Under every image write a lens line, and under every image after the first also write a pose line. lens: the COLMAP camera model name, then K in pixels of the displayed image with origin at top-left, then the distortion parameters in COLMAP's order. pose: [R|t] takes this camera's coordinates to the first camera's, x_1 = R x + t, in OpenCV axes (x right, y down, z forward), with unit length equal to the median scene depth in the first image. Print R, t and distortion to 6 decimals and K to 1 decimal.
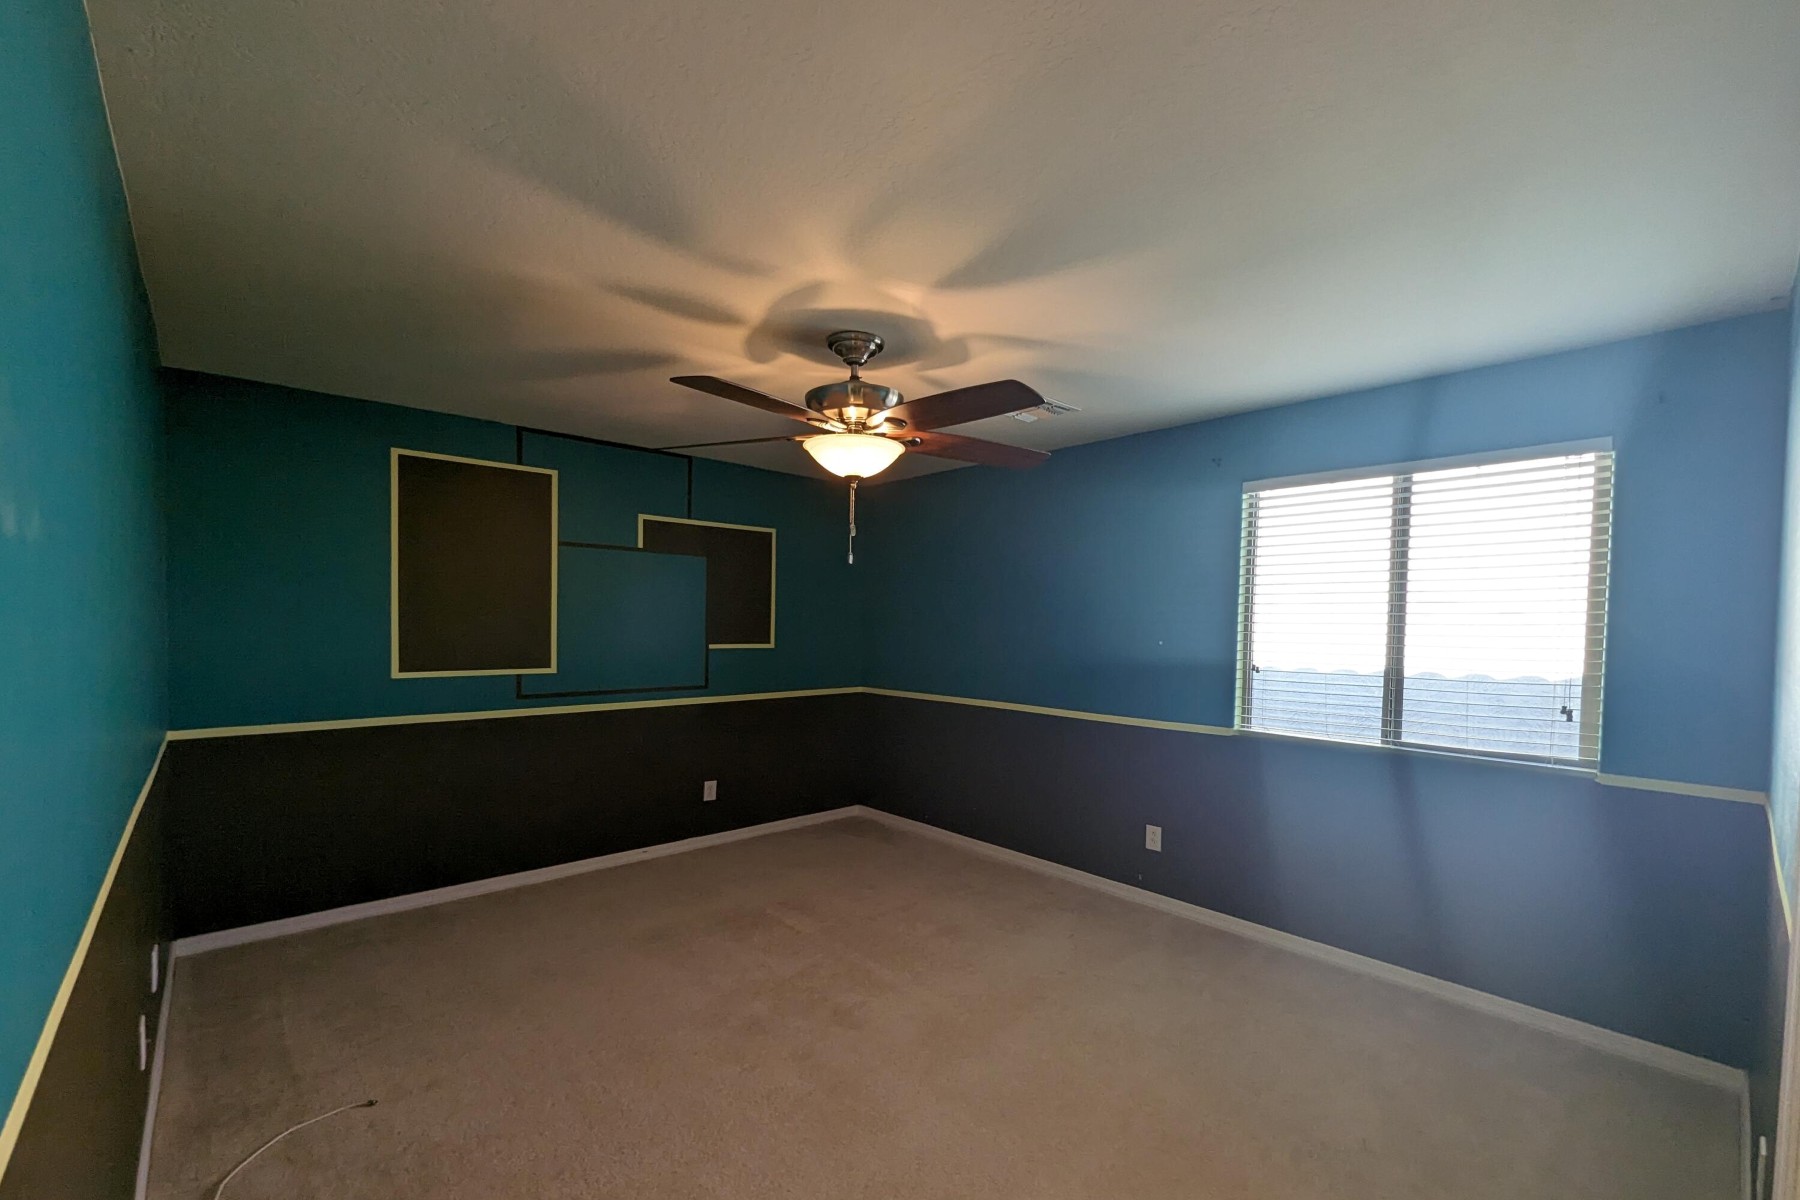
lens RADIAL K [[755.9, 0, 904.3], [0, 755.9, 649.4], [0, 0, 1]] dist [-0.003512, -0.000586]
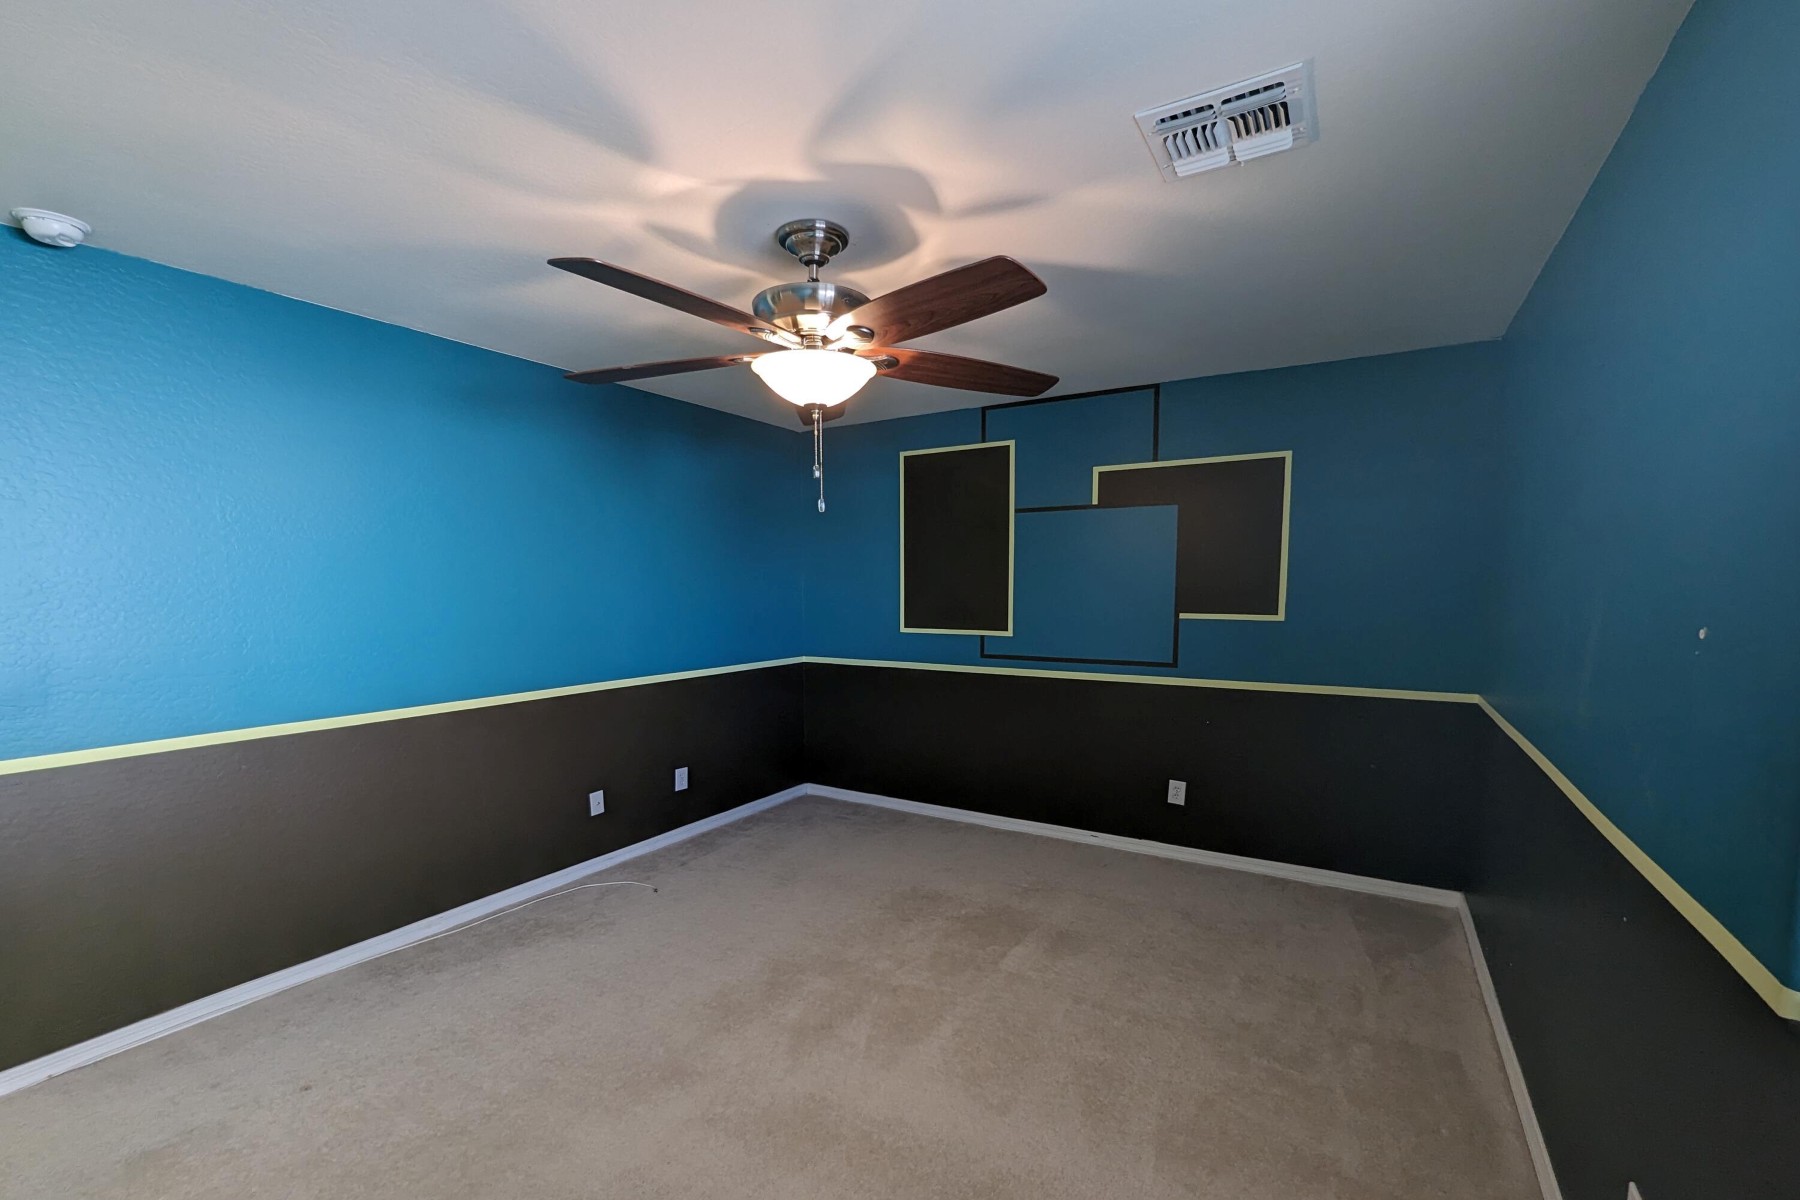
lens RADIAL K [[755.9, 0, 904.3], [0, 755.9, 649.4], [0, 0, 1]] dist [-0.003512, -0.000586]
pose [[0.284509, 0.064810, -0.956480, 0.513931], [-0.029896, 0.997827, 0.058718, -0.007898], [0.958207, 0.011889, 0.285828, 0.576211]]
